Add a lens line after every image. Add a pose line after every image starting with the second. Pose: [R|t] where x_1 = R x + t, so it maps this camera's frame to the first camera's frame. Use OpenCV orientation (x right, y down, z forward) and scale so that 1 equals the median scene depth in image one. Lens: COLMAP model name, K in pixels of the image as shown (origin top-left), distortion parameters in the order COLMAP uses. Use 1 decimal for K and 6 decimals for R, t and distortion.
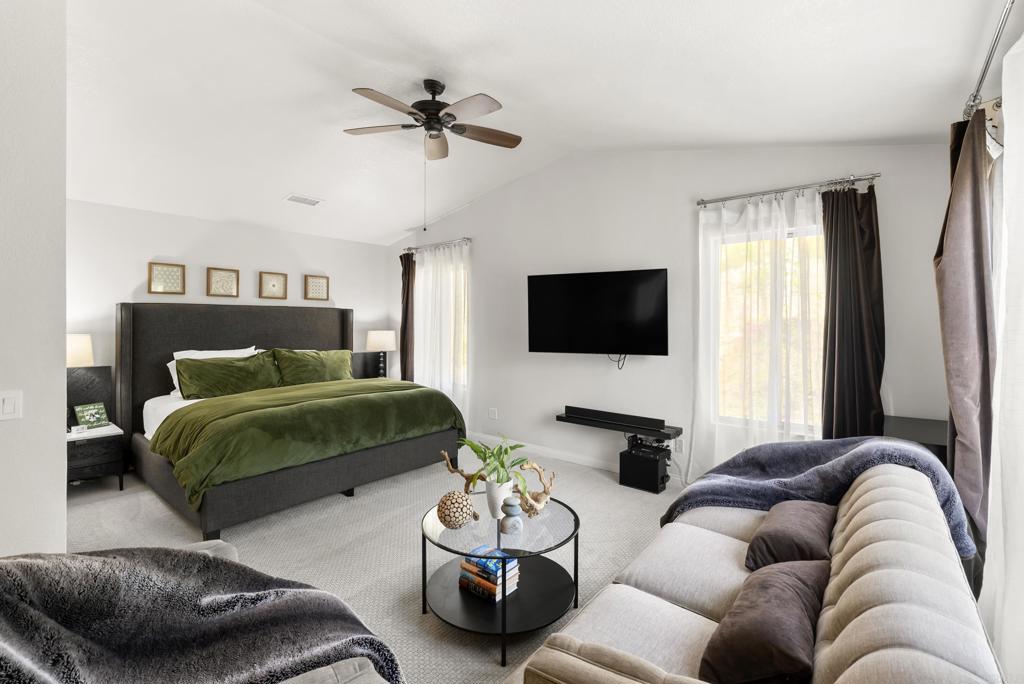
lens RADIAL K [[464.1, 0, 510.1], [0, 464.1, 323.1], [0, 0, 1]] dist [-0.005525, -0.000357]
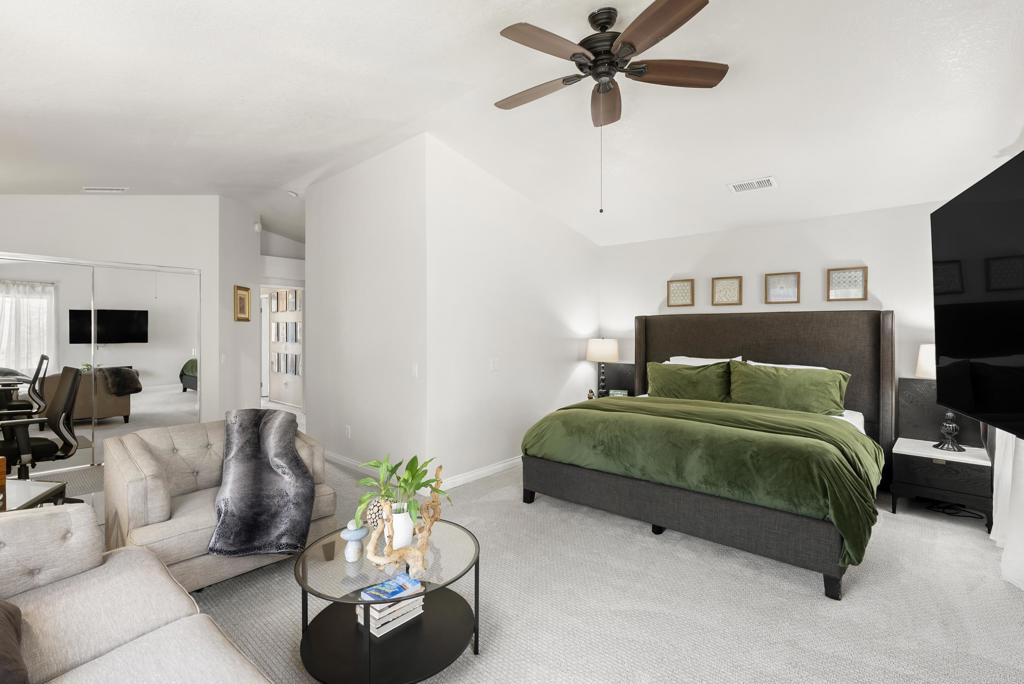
lens RADIAL K [[464.1, 0, 510.6], [0, 464.1, 333.6], [0, 0, 1]] dist [-0.005525, -0.000357]
pose [[-0.025196, 0.004519, -0.999672, 0.410126], [-0.001482, 0.999989, 0.004558, 0.000144], [0.999681, 0.001597, -0.025189, 0.594018]]
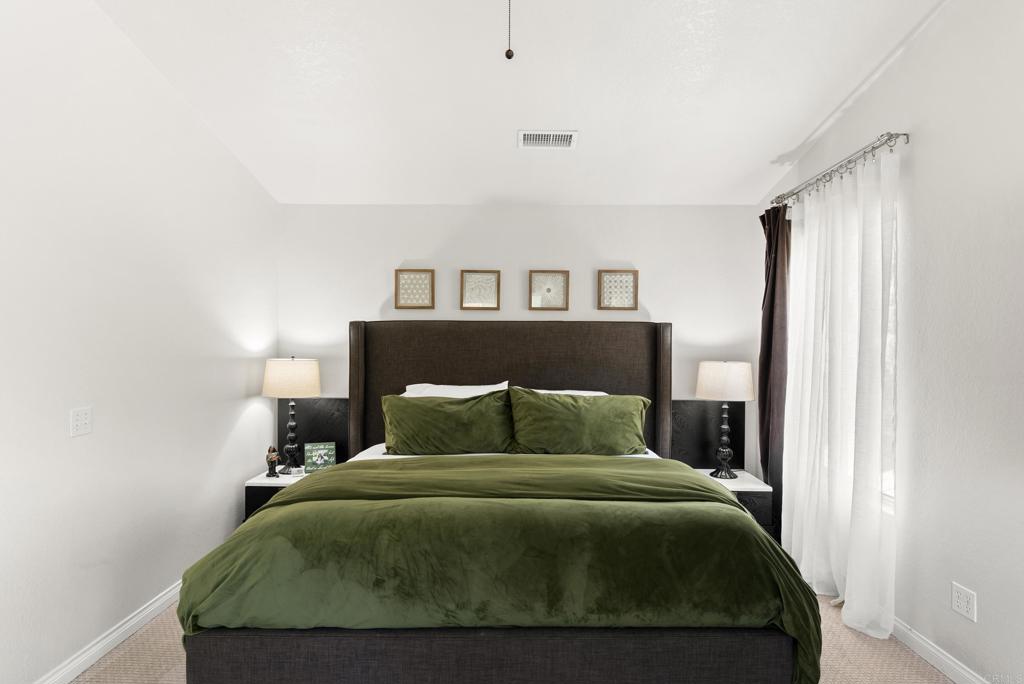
lens RADIAL K [[563.7, 0, 512.6], [0, 563.7, 350.3], [0, 0, 1]] dist [-0.004528, -0.000861]
pose [[0.638480, 0.006145, -0.769614, 0.082797], [-0.004819, 0.999980, 0.003986, 0.001575], [0.769624, 0.001164, 0.638497, 0.514871]]
